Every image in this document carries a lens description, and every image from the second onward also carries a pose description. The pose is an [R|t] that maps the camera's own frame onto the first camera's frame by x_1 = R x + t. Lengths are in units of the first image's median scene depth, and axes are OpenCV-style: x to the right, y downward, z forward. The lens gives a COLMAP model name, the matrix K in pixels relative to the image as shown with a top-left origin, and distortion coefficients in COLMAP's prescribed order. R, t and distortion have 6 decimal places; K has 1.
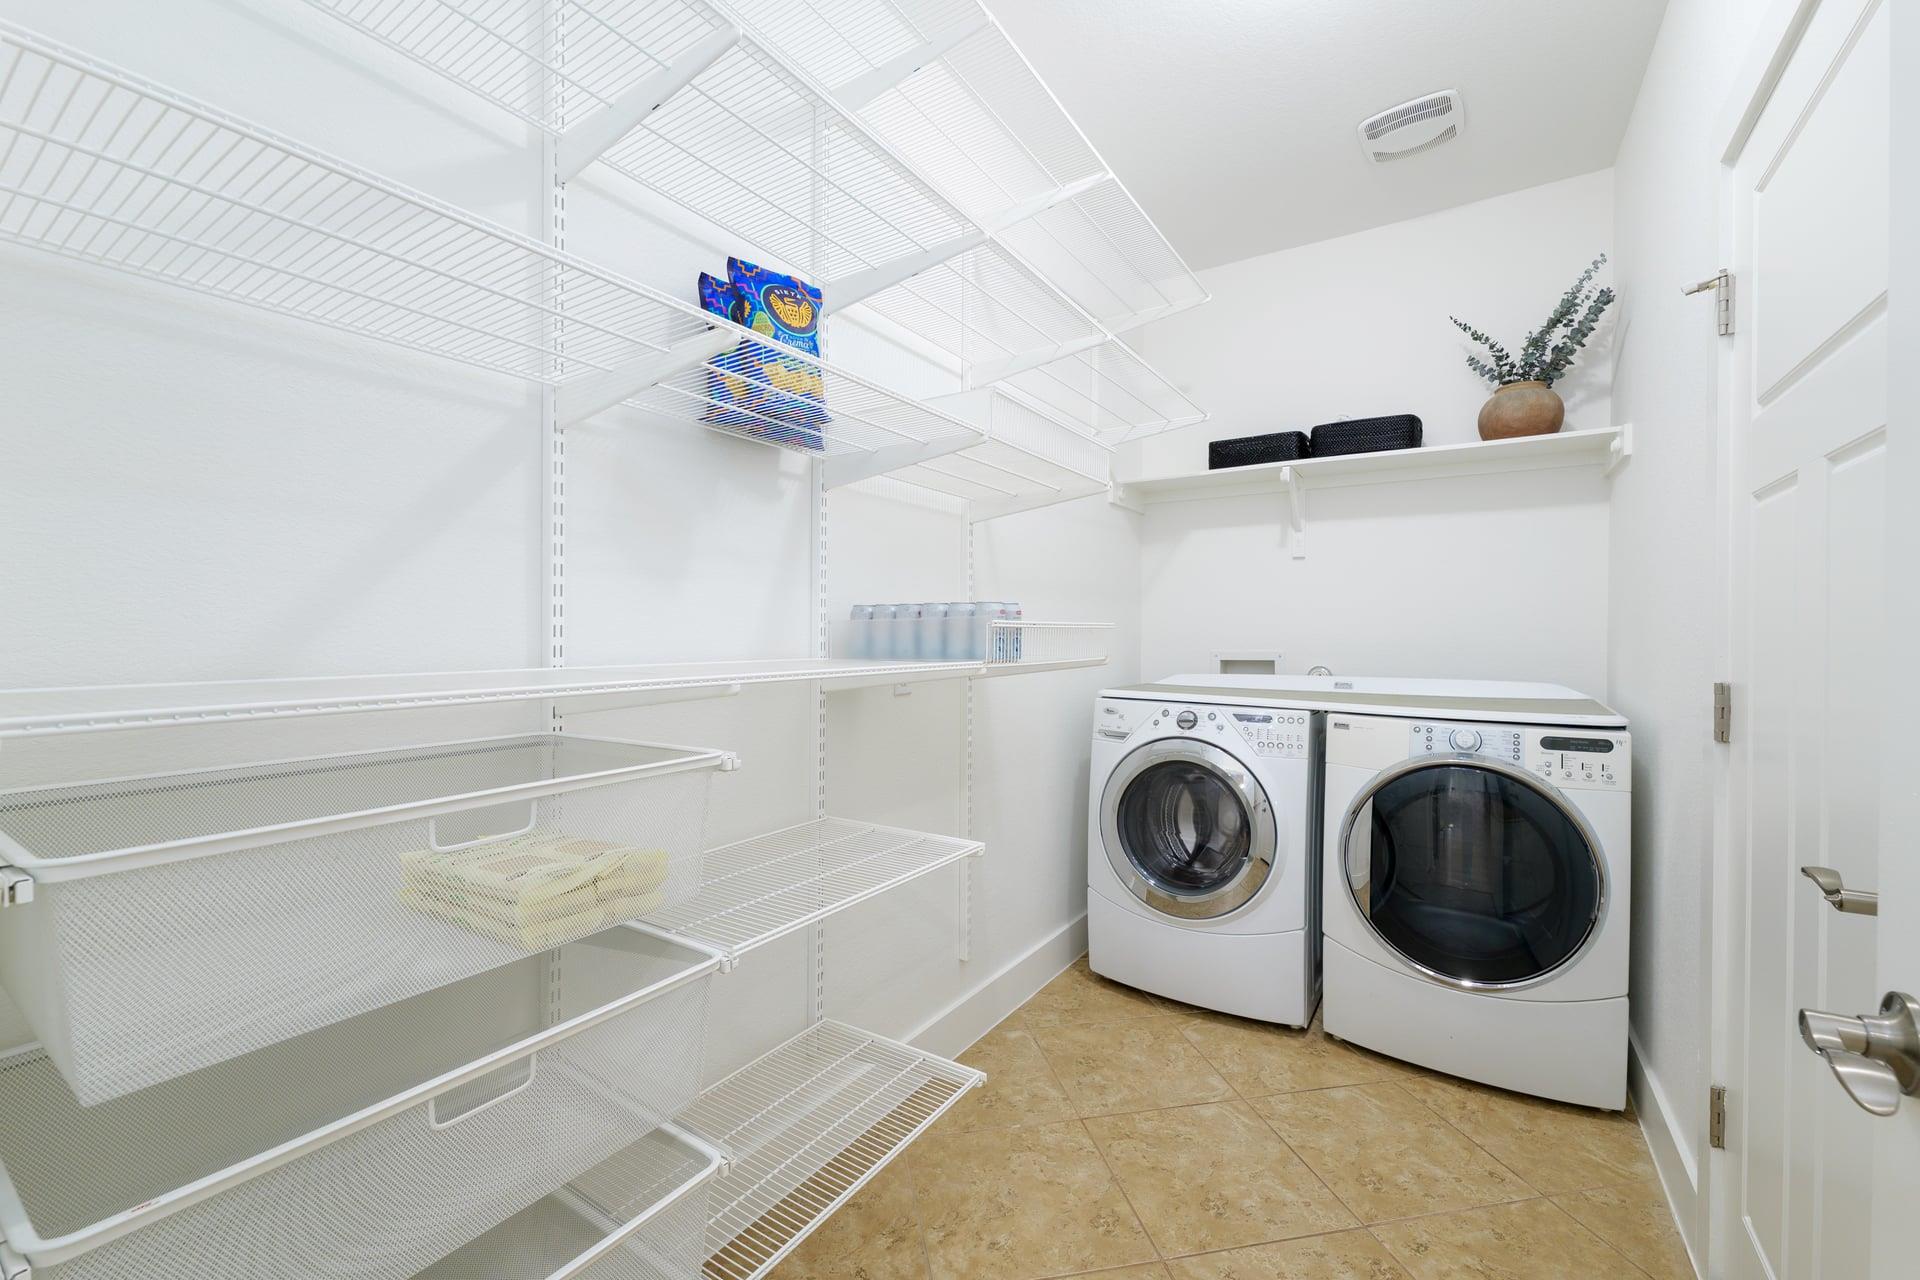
lens RADIAL K [[782.3, 0, 961.2], [0, 782.3, 637.2], [0, 0, 1]] dist [0.002132, -0.000339]
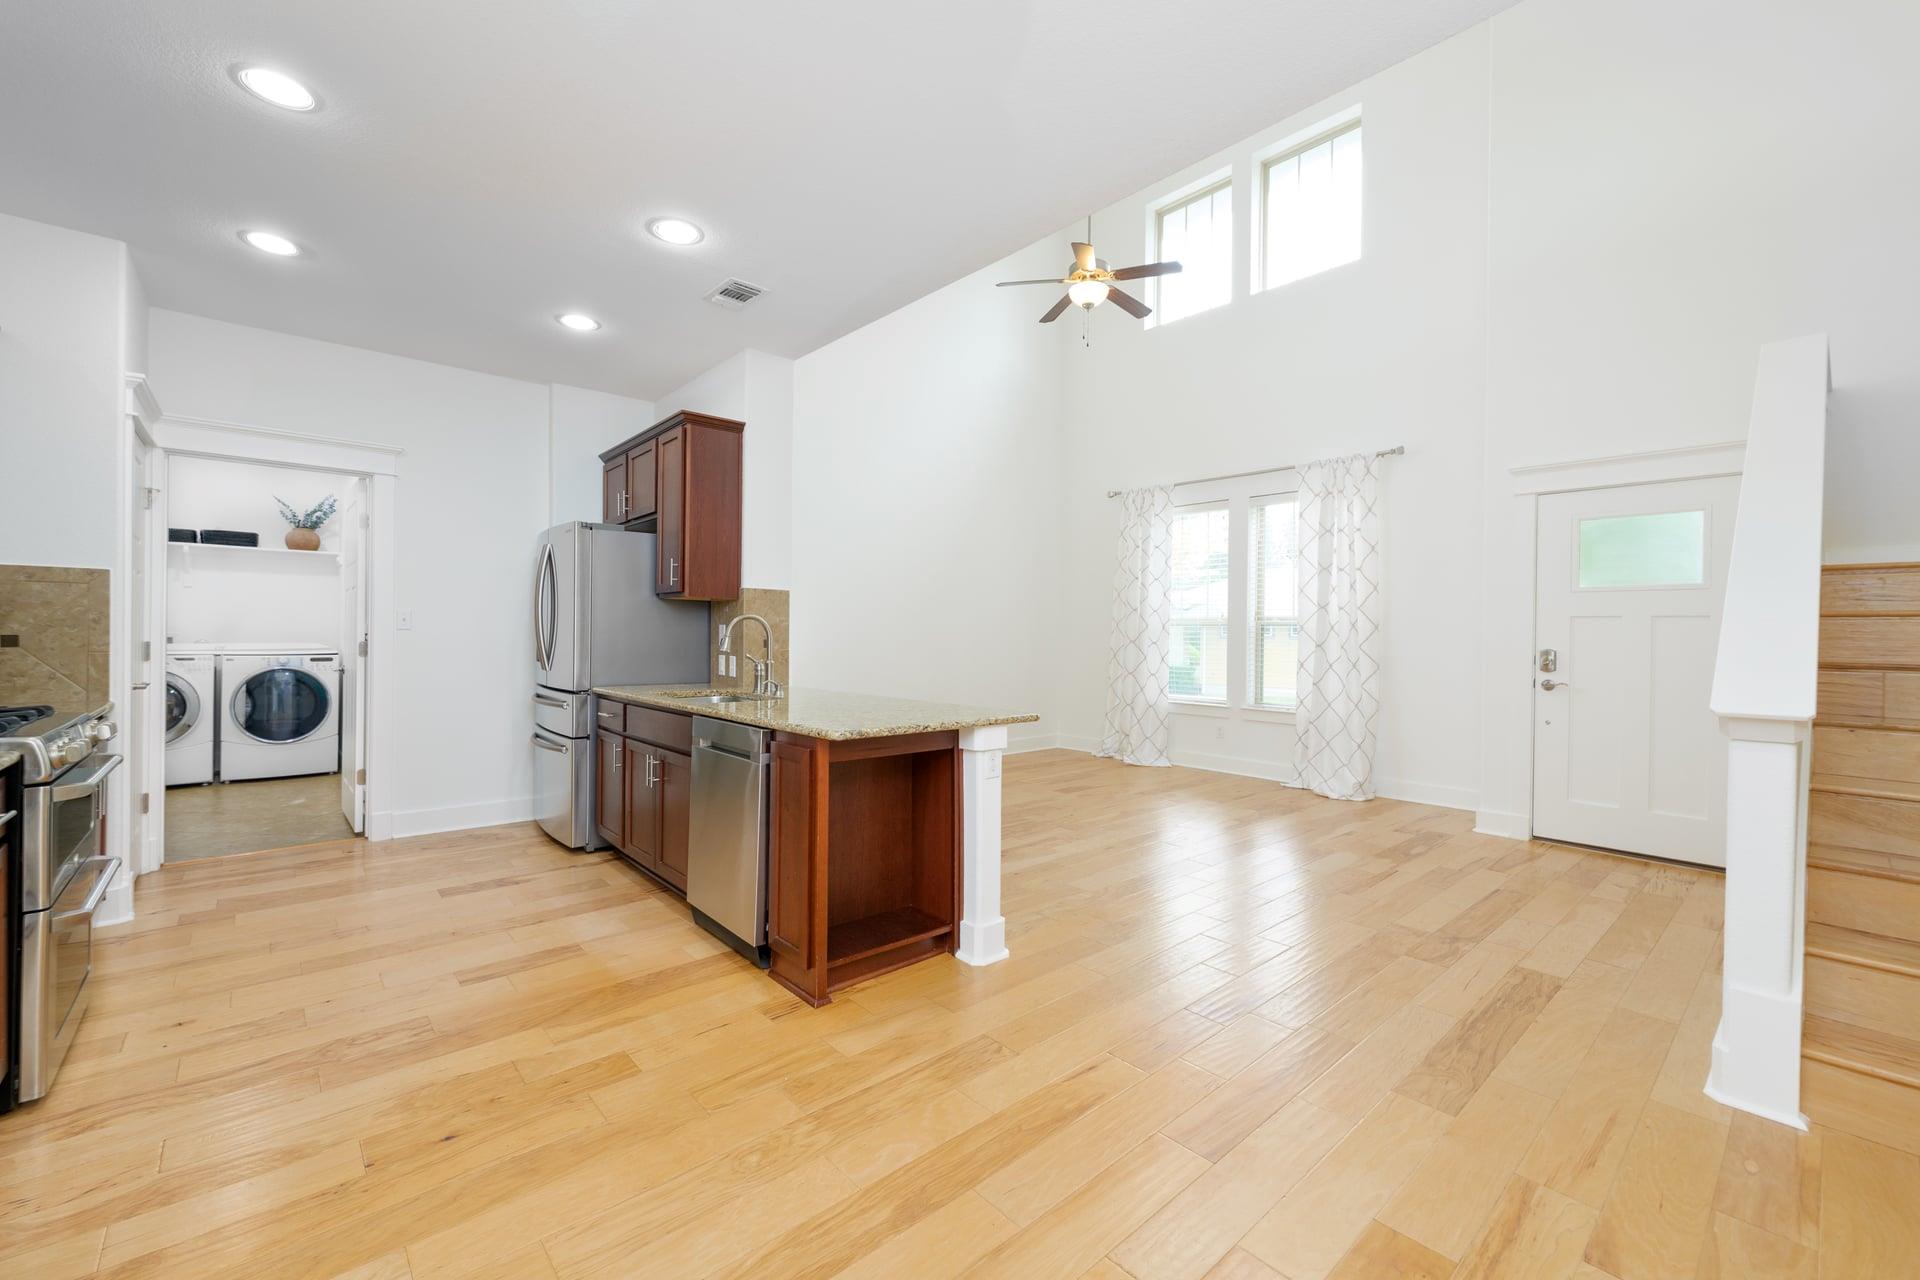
lens RADIAL K [[782.3, 0, 961.2], [0, 782.3, 637.2], [0, 0, 1]] dist [0.002132, -0.000339]
pose [[0.256924, -0.010512, 0.966374, -1.362565], [-0.003356, 0.999925, 0.011769, 0.000179], [-0.966426, -0.006267, 0.256870, -1.957117]]
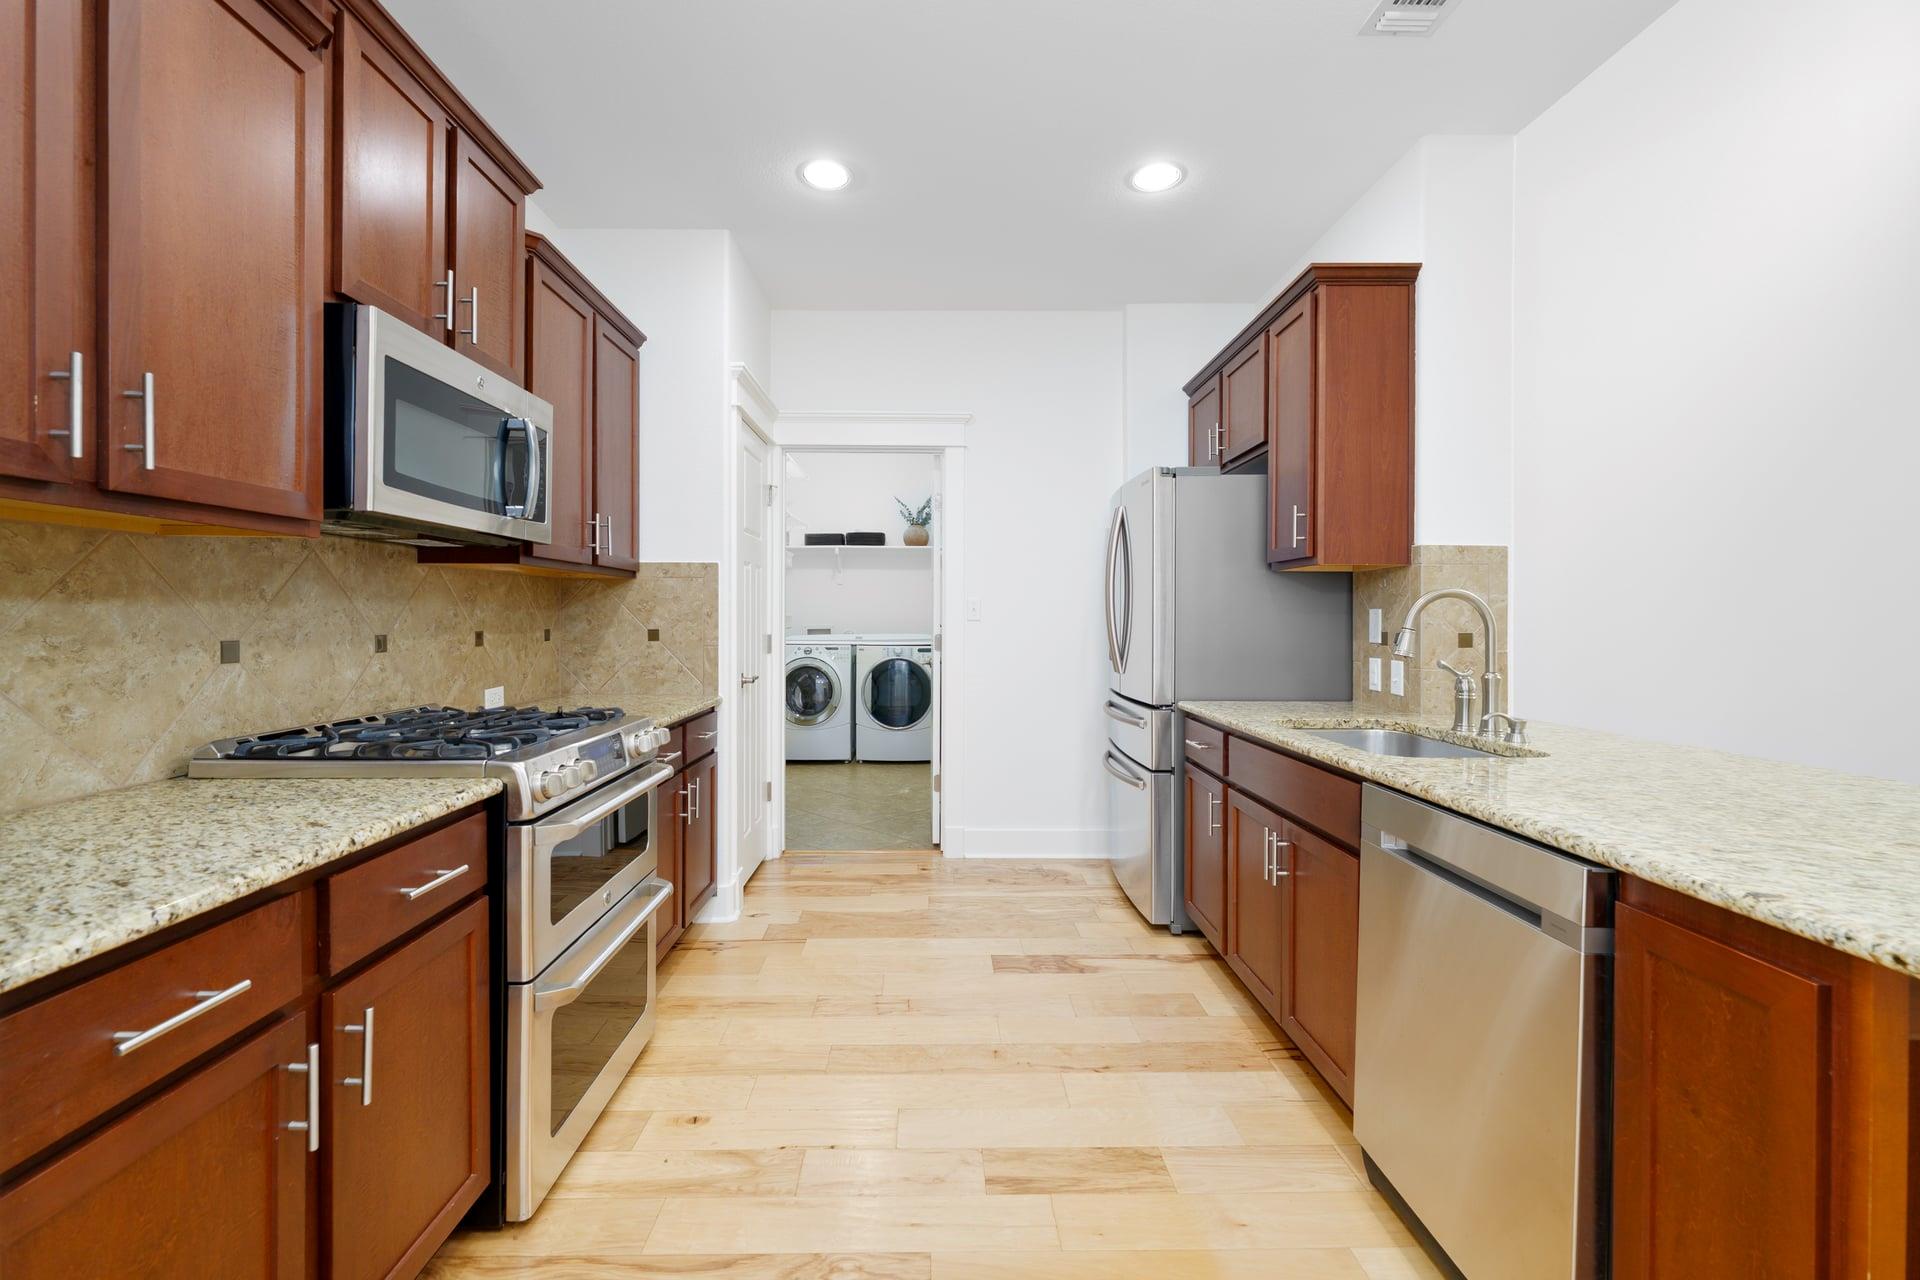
lens RADIAL K [[817.4, 0, 938.2], [0, 817.4, 621.5], [0, 0, 1]] dist [0.001347, -0.000085]
pose [[0.830114, -0.009184, 0.557519, -0.901589], [0.008318, 0.999957, 0.004088, 0.001773], [-0.557532, 0.001244, 0.830154, -1.559410]]
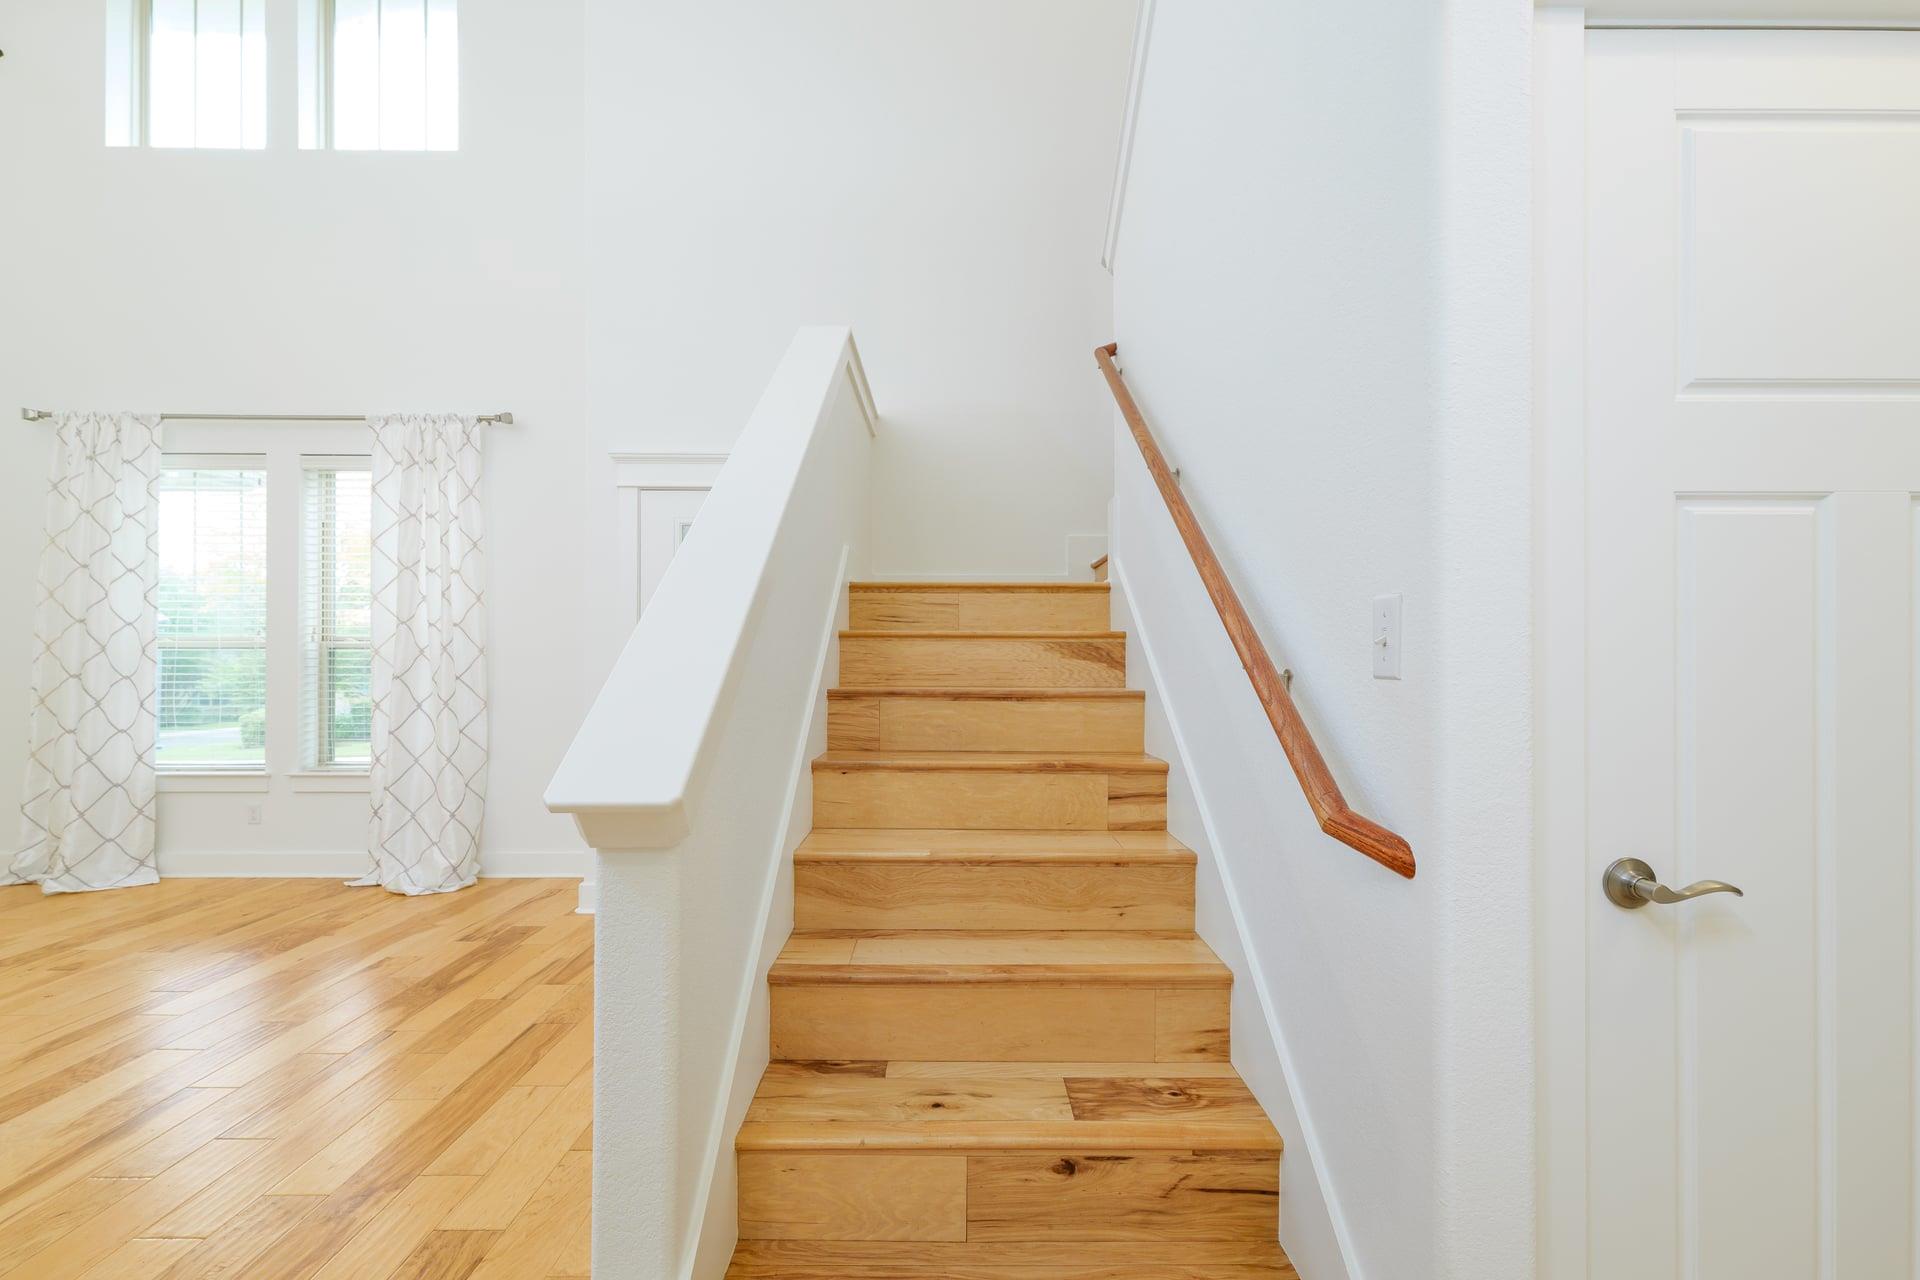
lens RADIAL K [[797.2, 0, 959.6], [0, 797.2, 664.4], [0, 0, 1]] dist [0.000490, -0.000016]
pose [[-0.557181, -0.007788, 0.830355, -0.810507], [-0.001672, 0.999965, 0.008257, 0.007381], [-0.830390, 0.003212, -0.557174, -2.488189]]
